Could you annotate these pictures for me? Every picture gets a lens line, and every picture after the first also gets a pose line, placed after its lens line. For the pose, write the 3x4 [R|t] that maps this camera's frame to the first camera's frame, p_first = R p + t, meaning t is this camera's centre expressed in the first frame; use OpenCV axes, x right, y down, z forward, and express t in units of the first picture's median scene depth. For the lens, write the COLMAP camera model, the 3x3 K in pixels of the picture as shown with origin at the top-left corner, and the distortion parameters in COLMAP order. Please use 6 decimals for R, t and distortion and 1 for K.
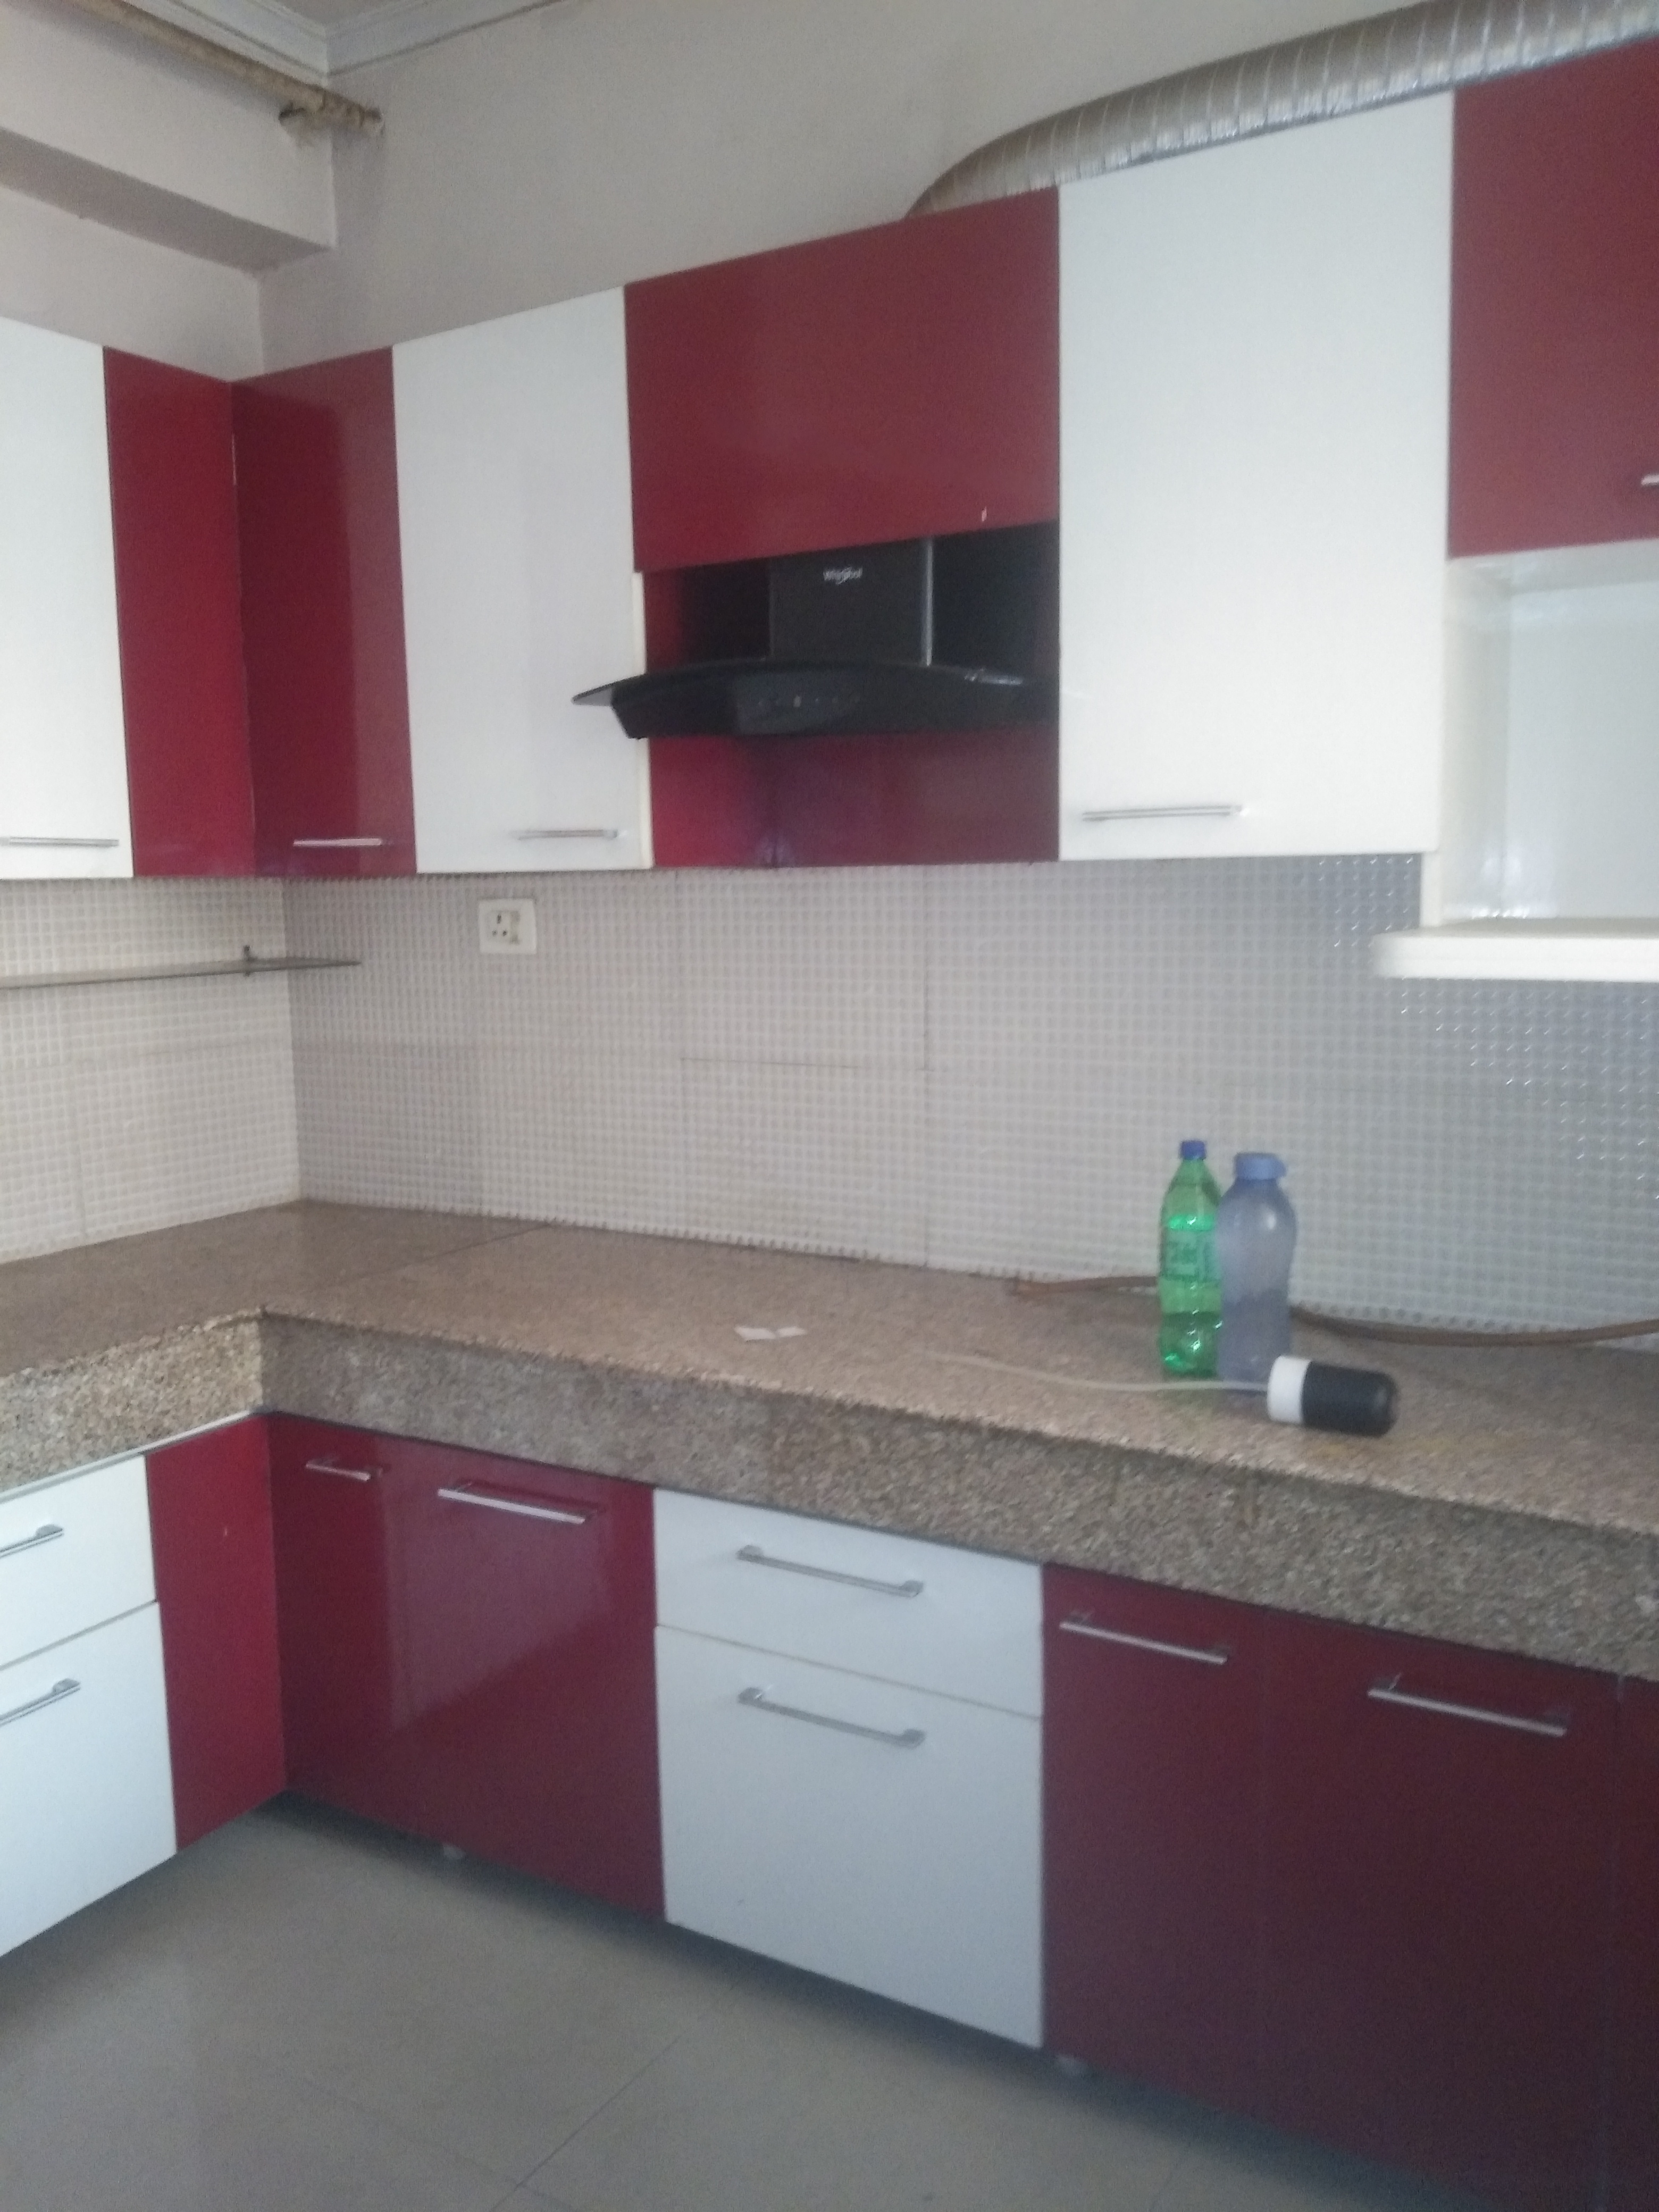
lens RADIAL K [[1749.8, 0, 833.6], [0, 1749.8, 1108.6], [0, 0, 1]] dist [0.025720, -0.072400]
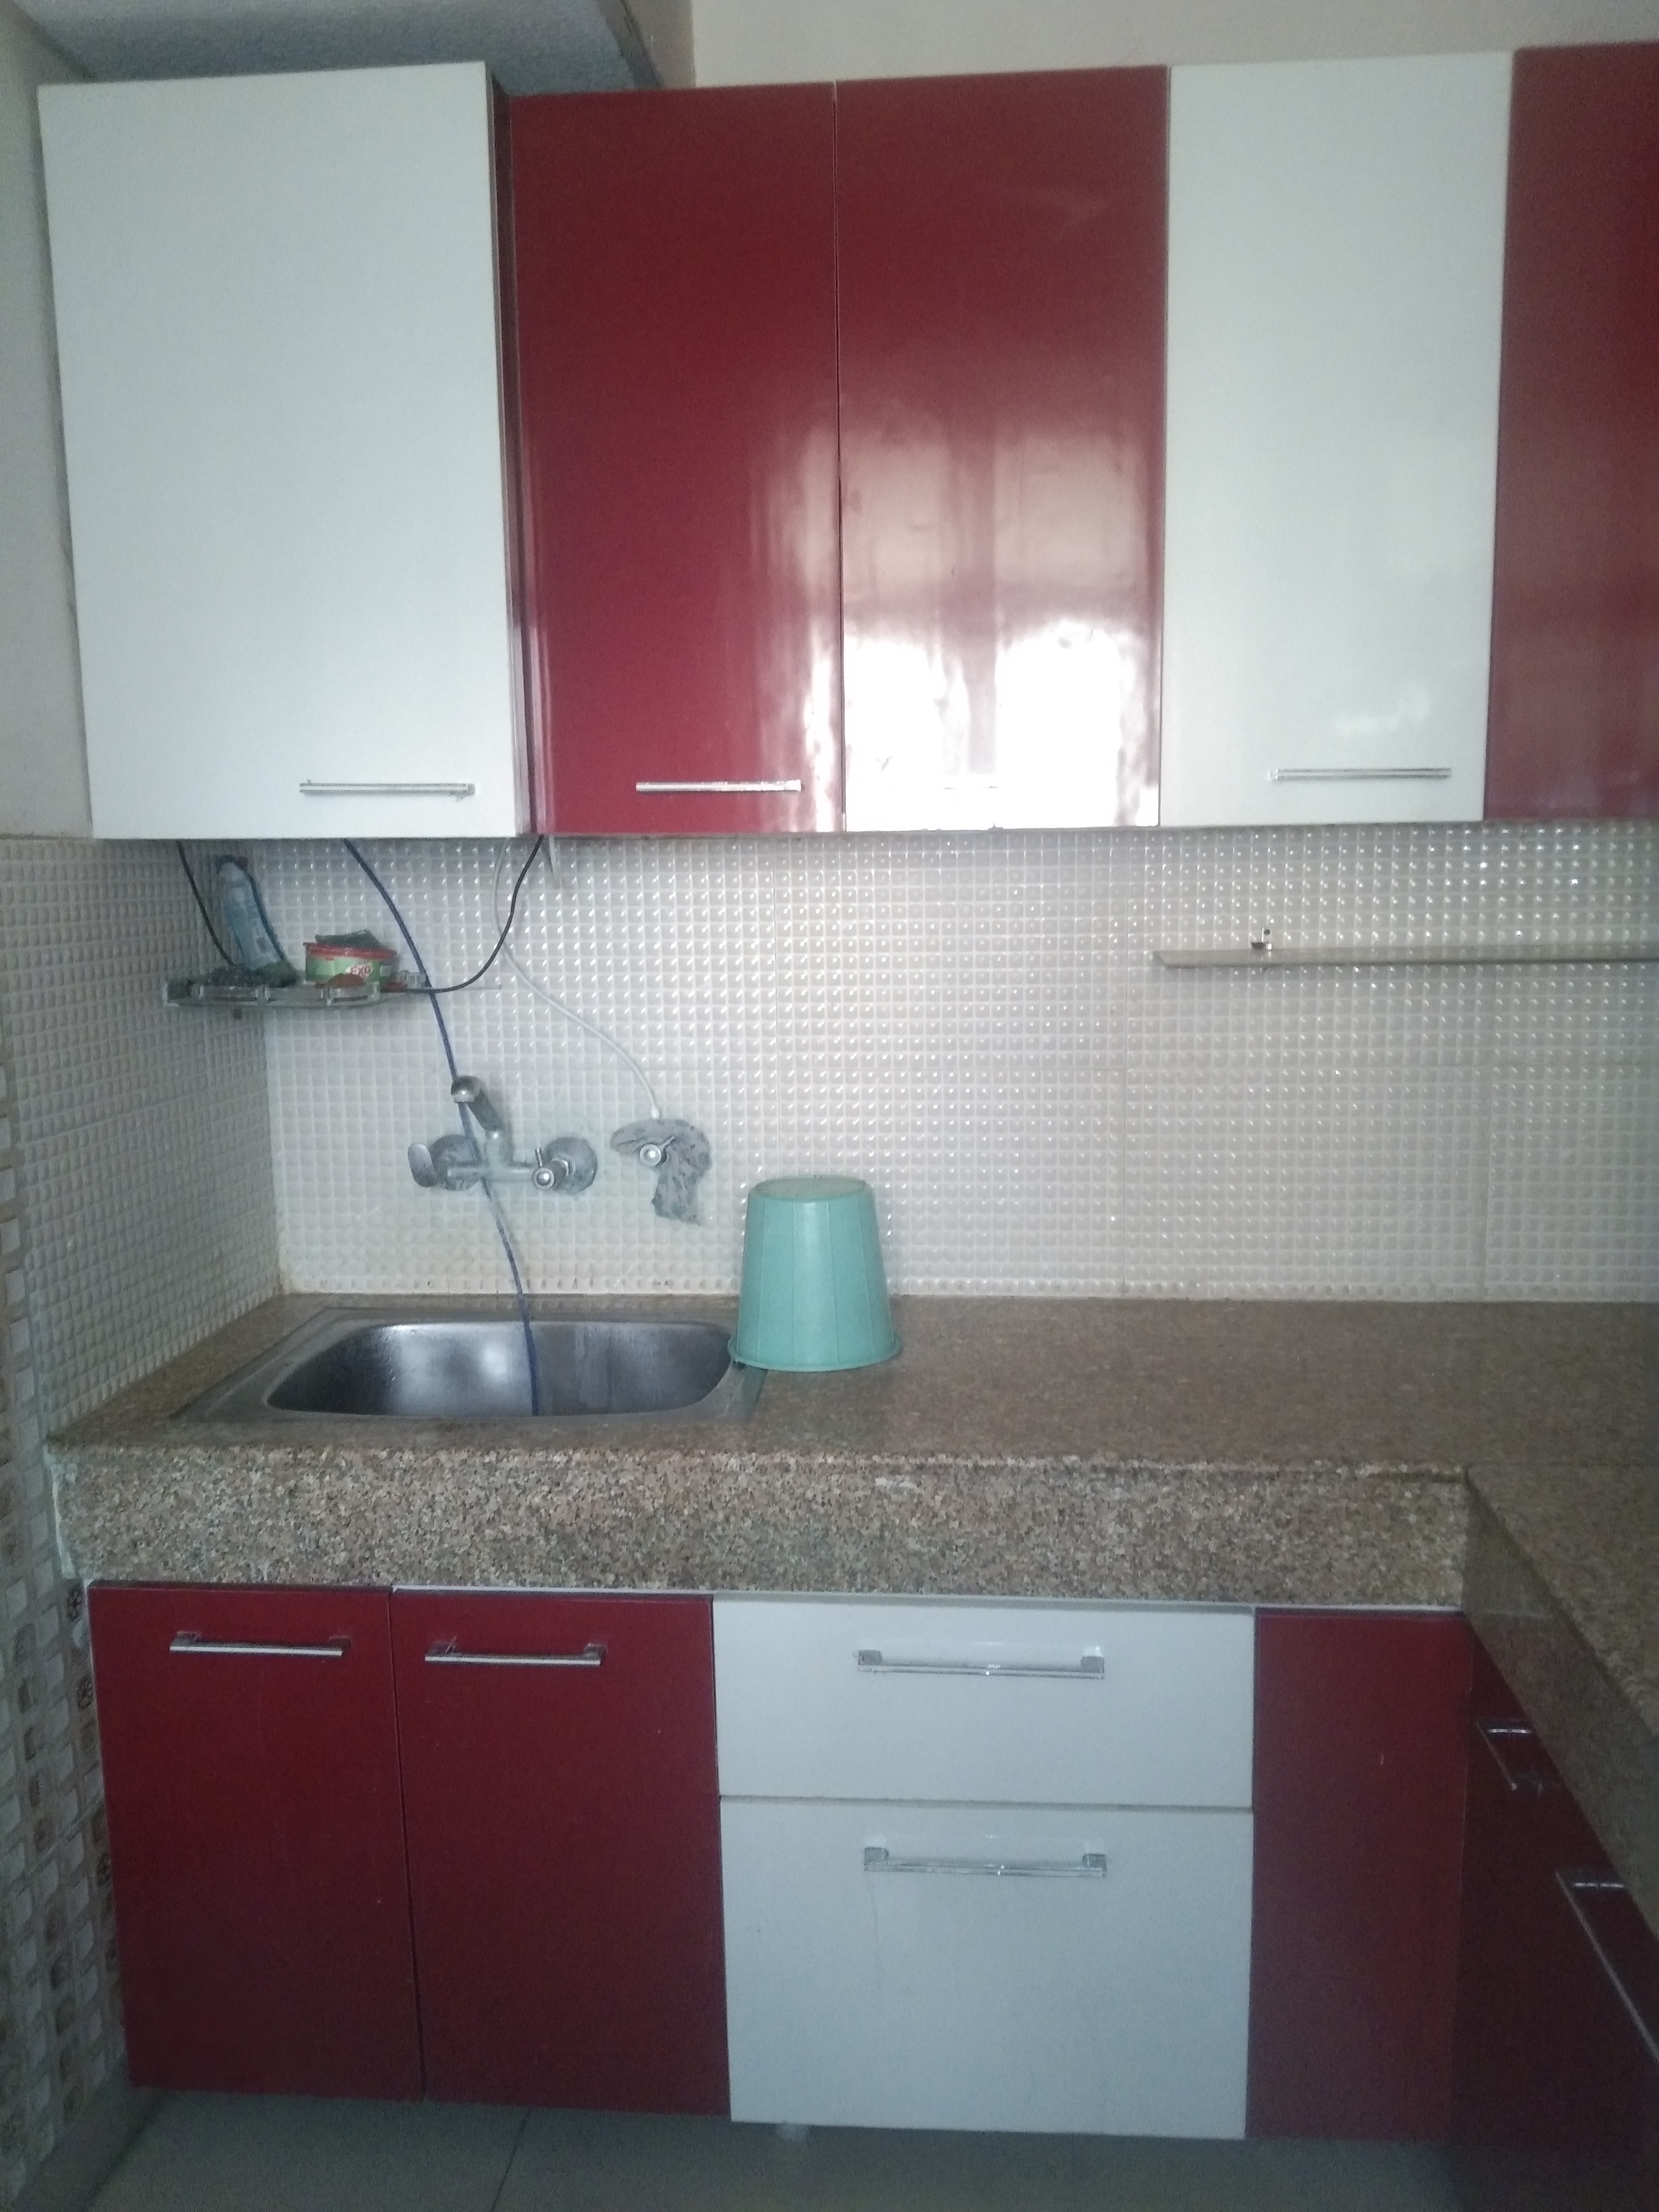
lens RADIAL K [[1749.8, 0, 831.4], [0, 1749.8, 1098.8], [0, 0, 1]] dist [0.025720, -0.072400]
pose [[0.442280, 0.138286, -0.886152, 0.145142], [-0.114346, 0.988673, 0.097214, -0.065173], [0.889558, 0.058332, 0.453083, 0.494975]]
